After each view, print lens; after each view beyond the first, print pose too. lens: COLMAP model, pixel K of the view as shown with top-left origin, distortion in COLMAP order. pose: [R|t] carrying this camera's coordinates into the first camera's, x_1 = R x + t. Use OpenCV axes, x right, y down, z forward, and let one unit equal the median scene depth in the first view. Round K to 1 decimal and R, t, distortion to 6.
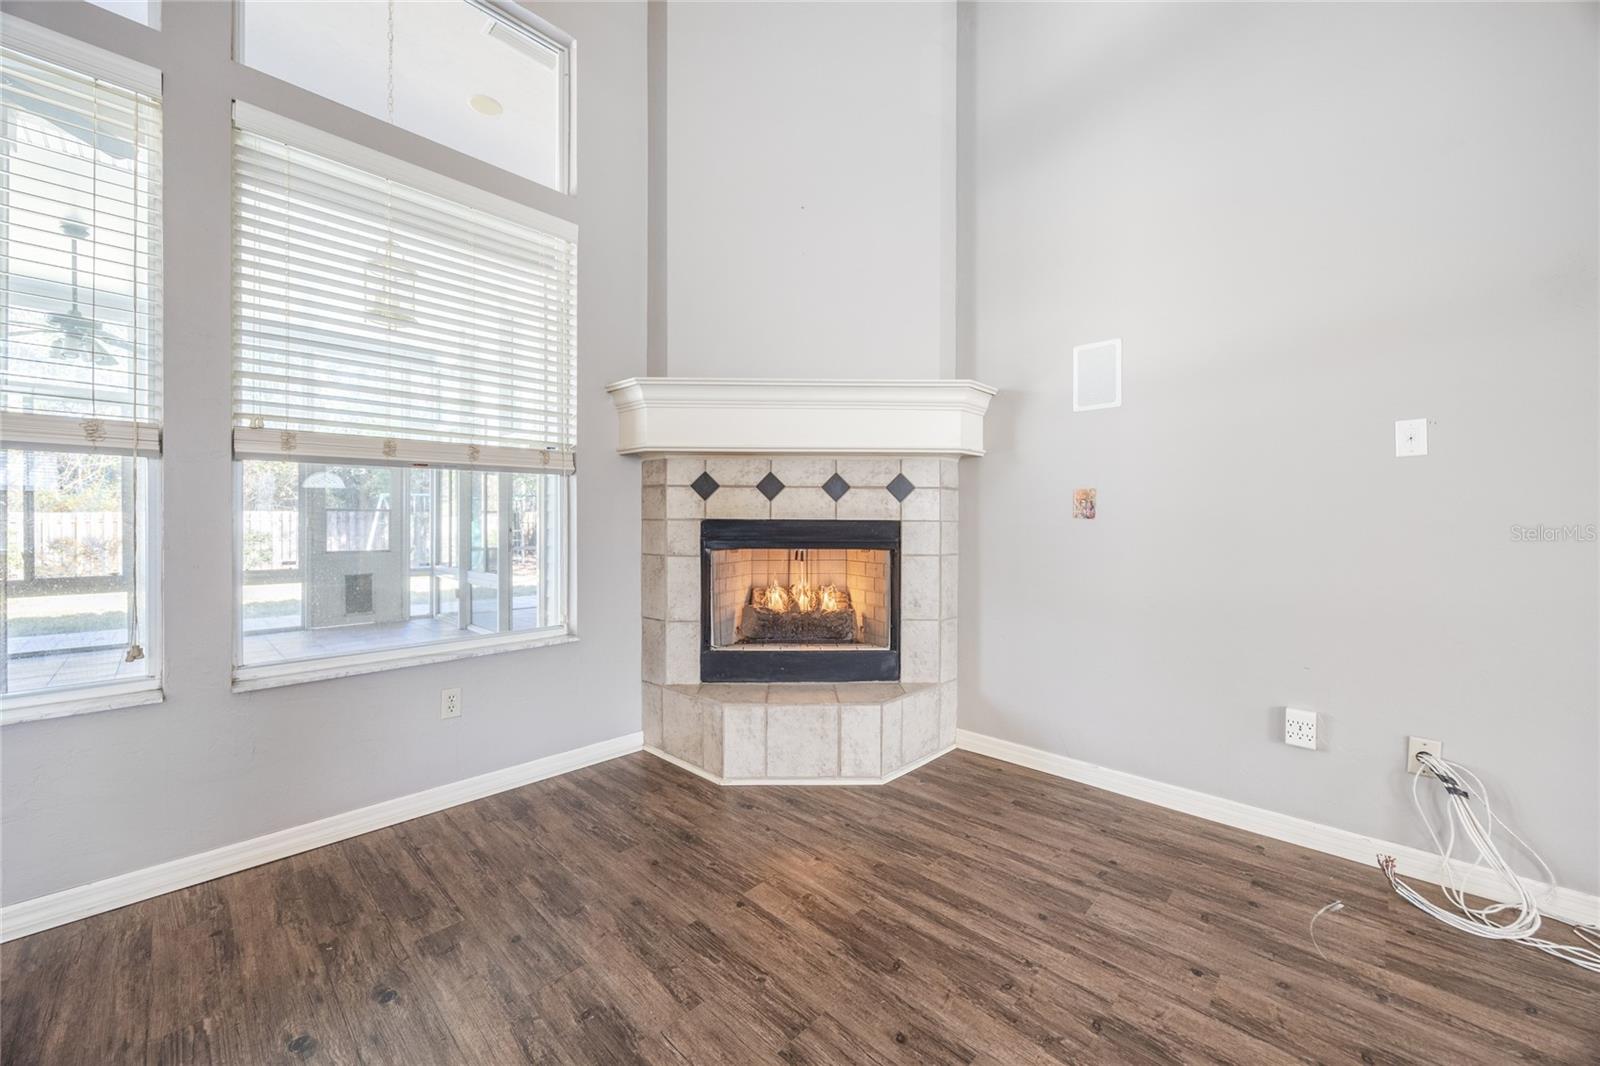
lens RADIAL K [[607.0, 0, 807.1], [0, 607.0, 528.0], [0, 0, 1]] dist [-0.004889, 0.000330]
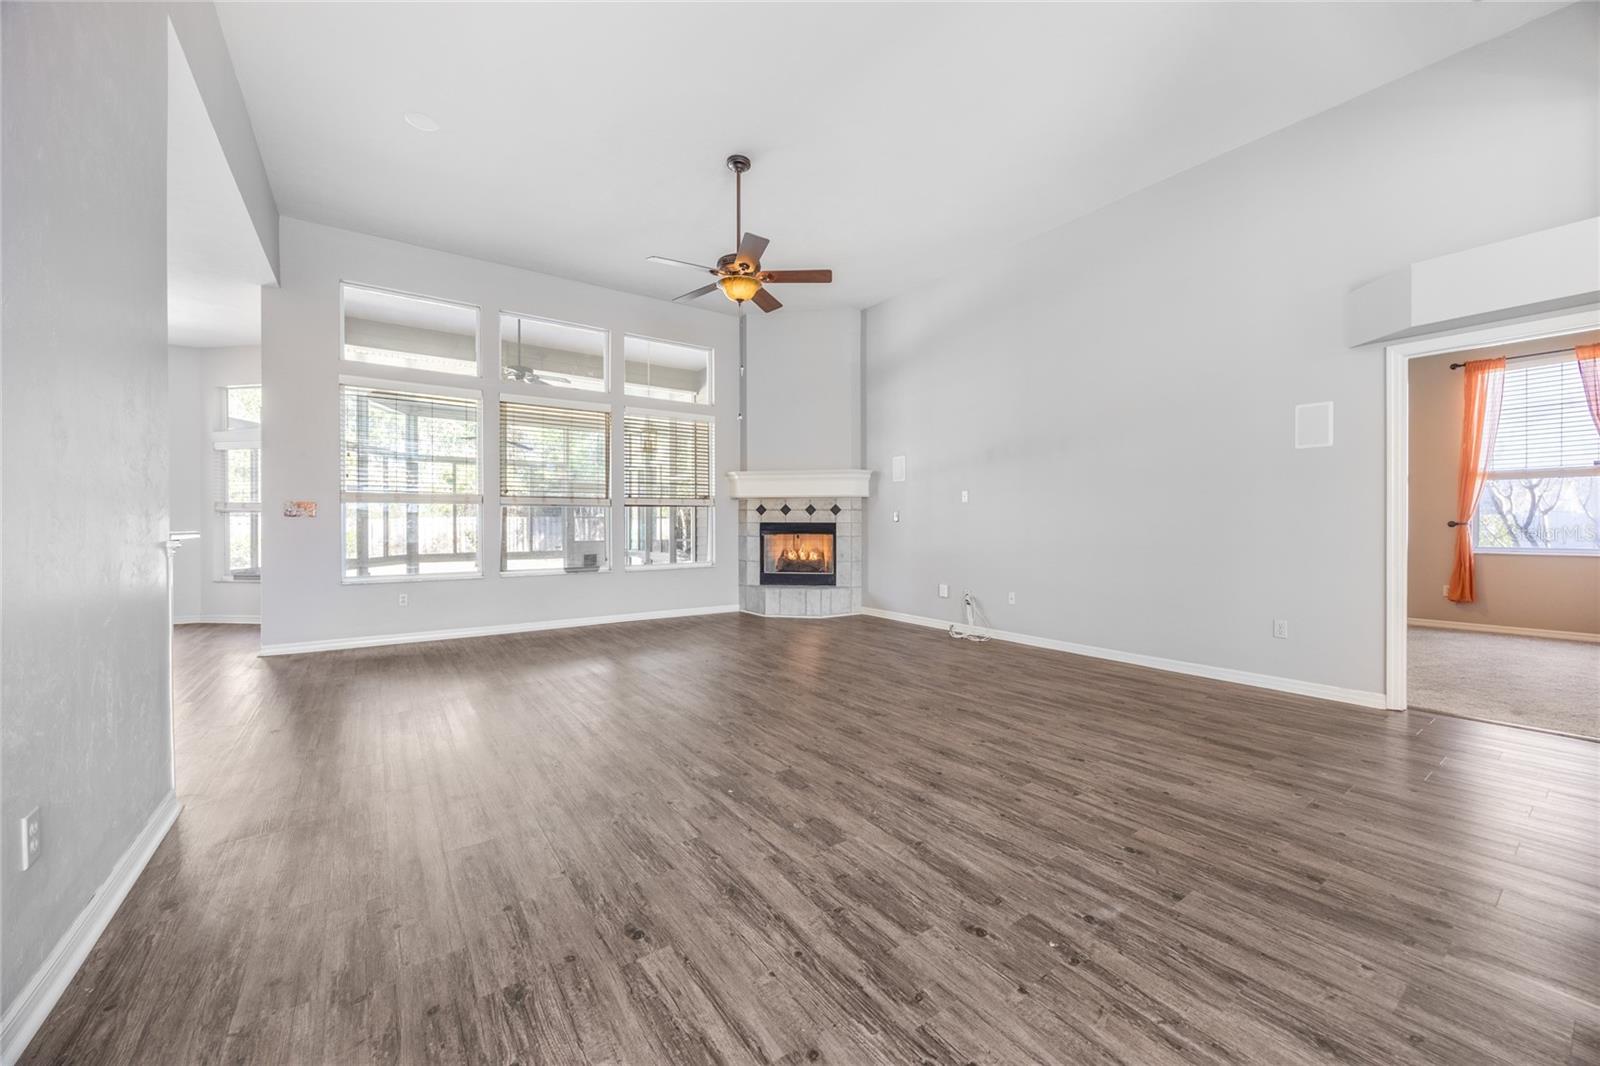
lens RADIAL K [[607.0, 0, 808.1], [0, 607.0, 543.9], [0, 0, 1]] dist [-0.004889, 0.000330]
pose [[0.981777, 0.003270, -0.190007, 0.530581], [0.001461, 0.999692, 0.024754, 0.013091], [0.190030, -0.024581, 0.981471, -1.545454]]
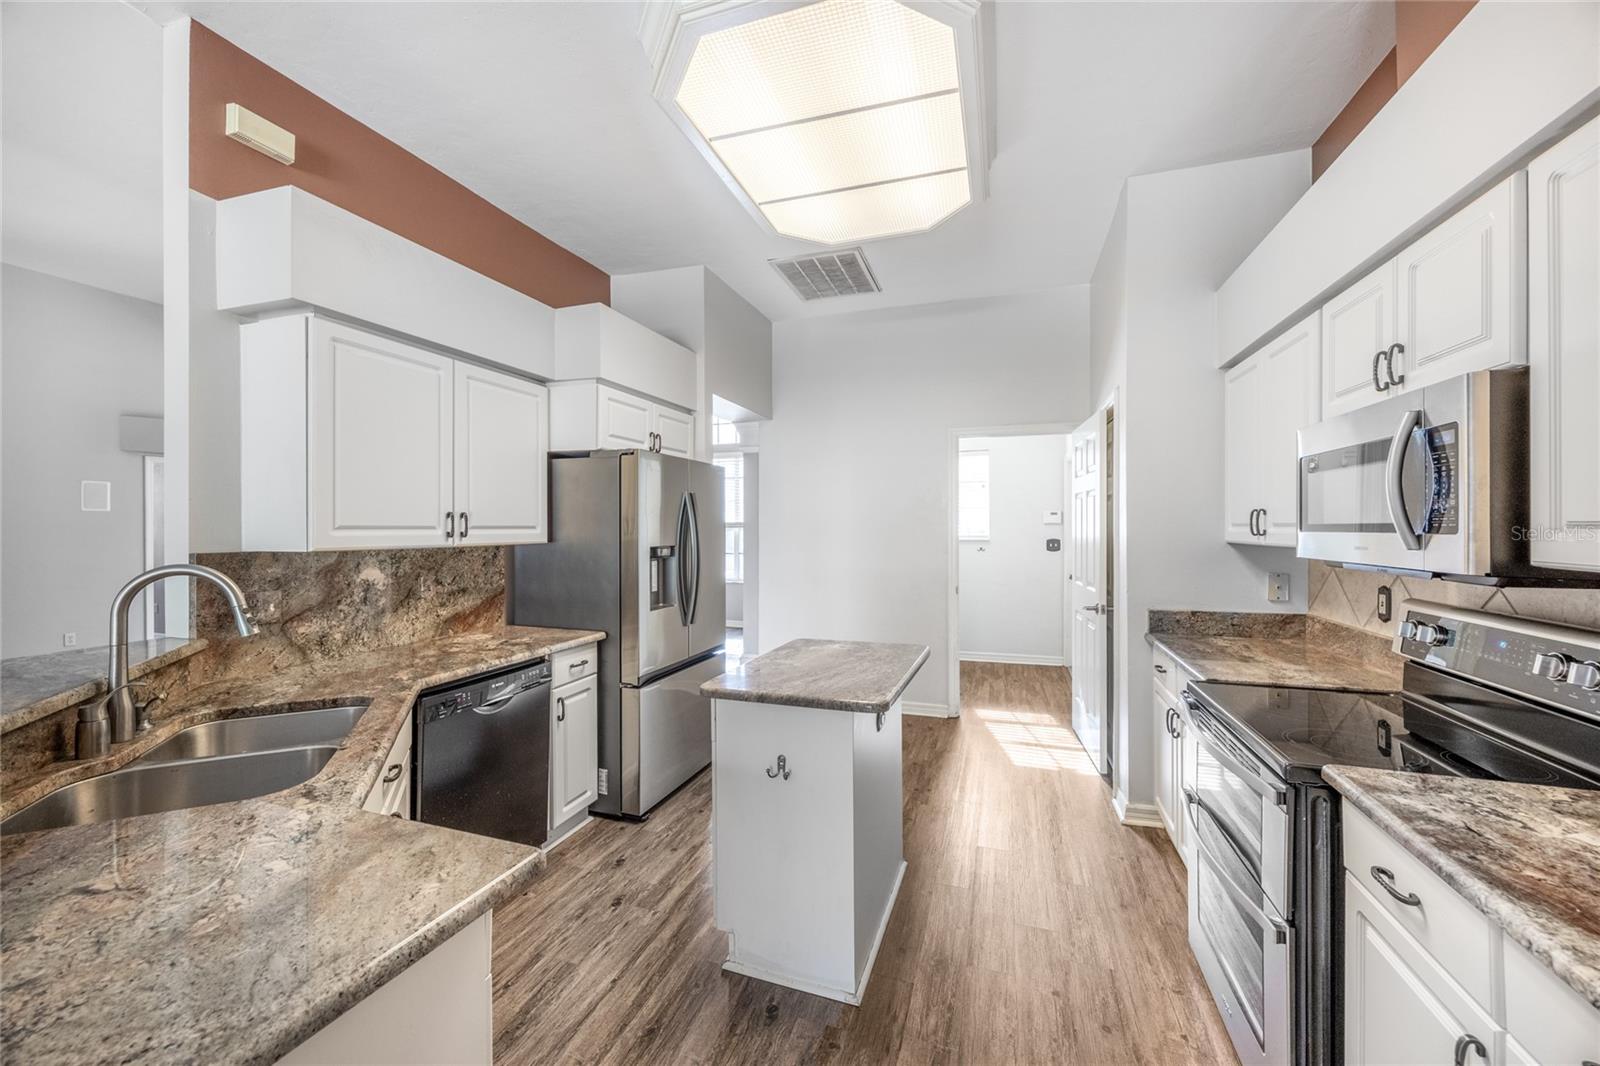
lens RADIAL K [[607.0, 0, 802.8], [0, 607.0, 525.4], [0, 0, 1]] dist [-0.004889, 0.000330]
pose [[-0.421126, -0.001340, 0.907001, -1.406328], [0.007755, 0.999957, 0.005078, -0.110172], [-0.906969, 0.009172, -0.421098, -1.282115]]
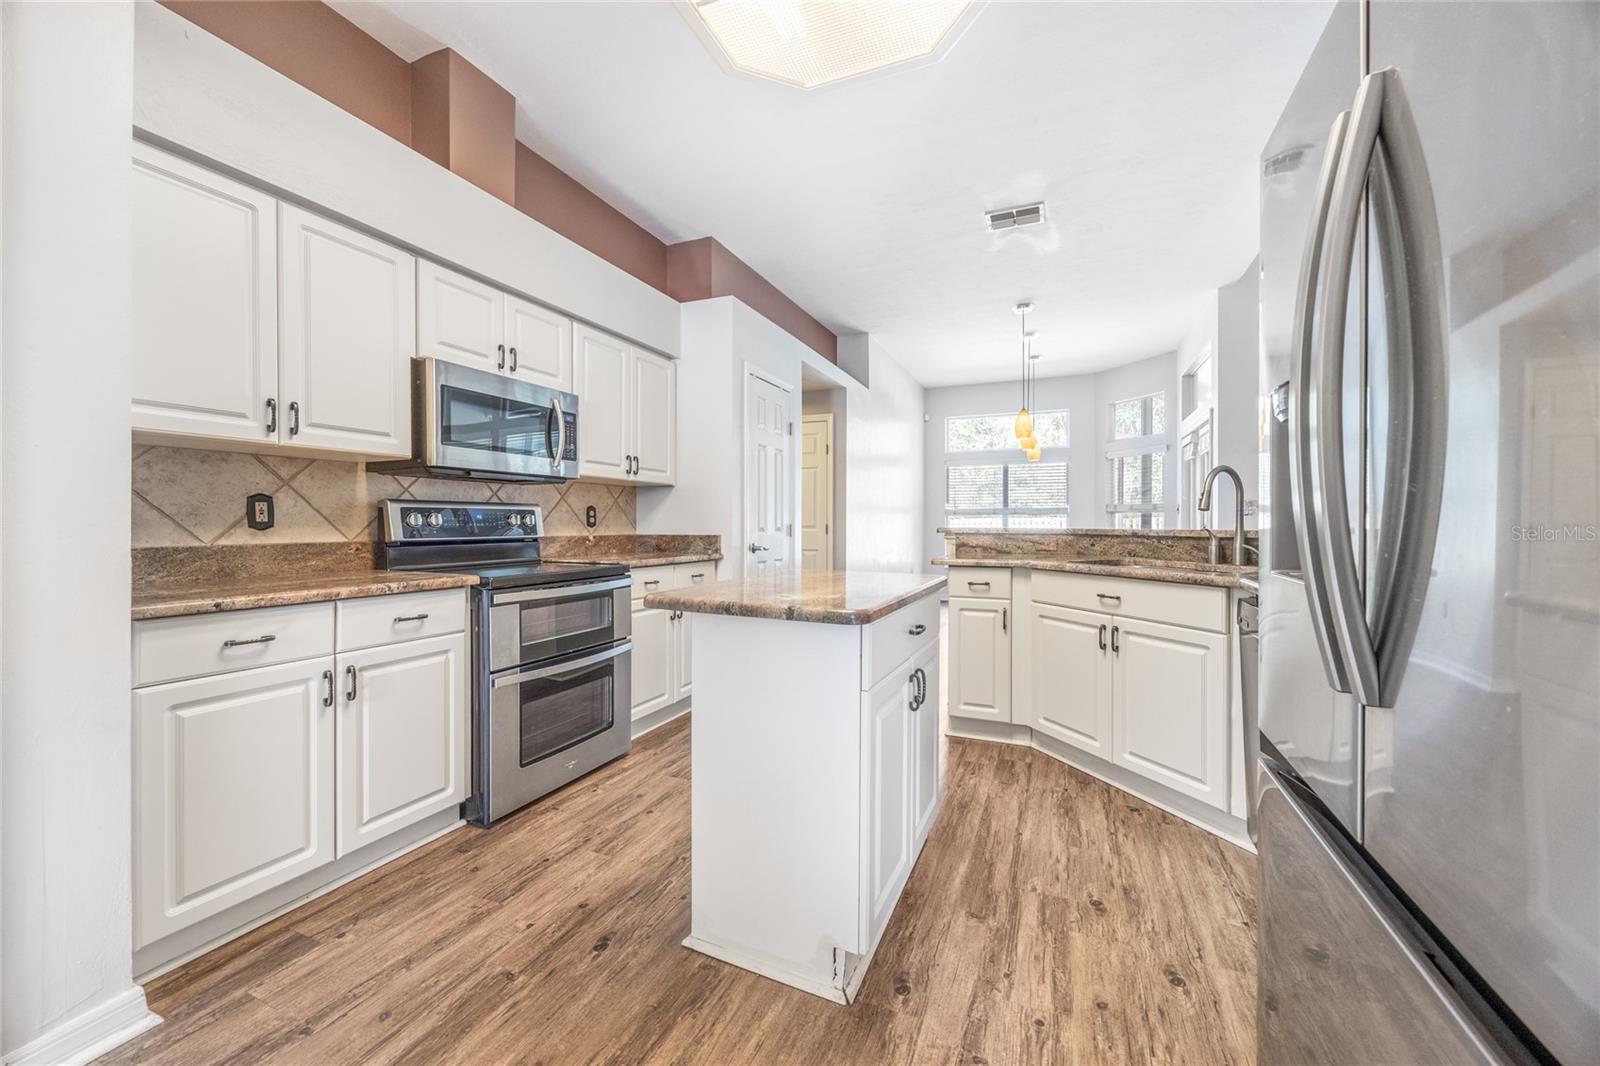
lens RADIAL K [[607.0, 0, 803.2], [0, 607.0, 524.9], [0, 0, 1]] dist [-0.004889, 0.000330]
pose [[0.342706, -0.002952, -0.939438, -0.108492], [-0.004217, 0.999980, -0.004681, 0.012921], [0.939433, 0.005566, 0.342686, -1.878848]]
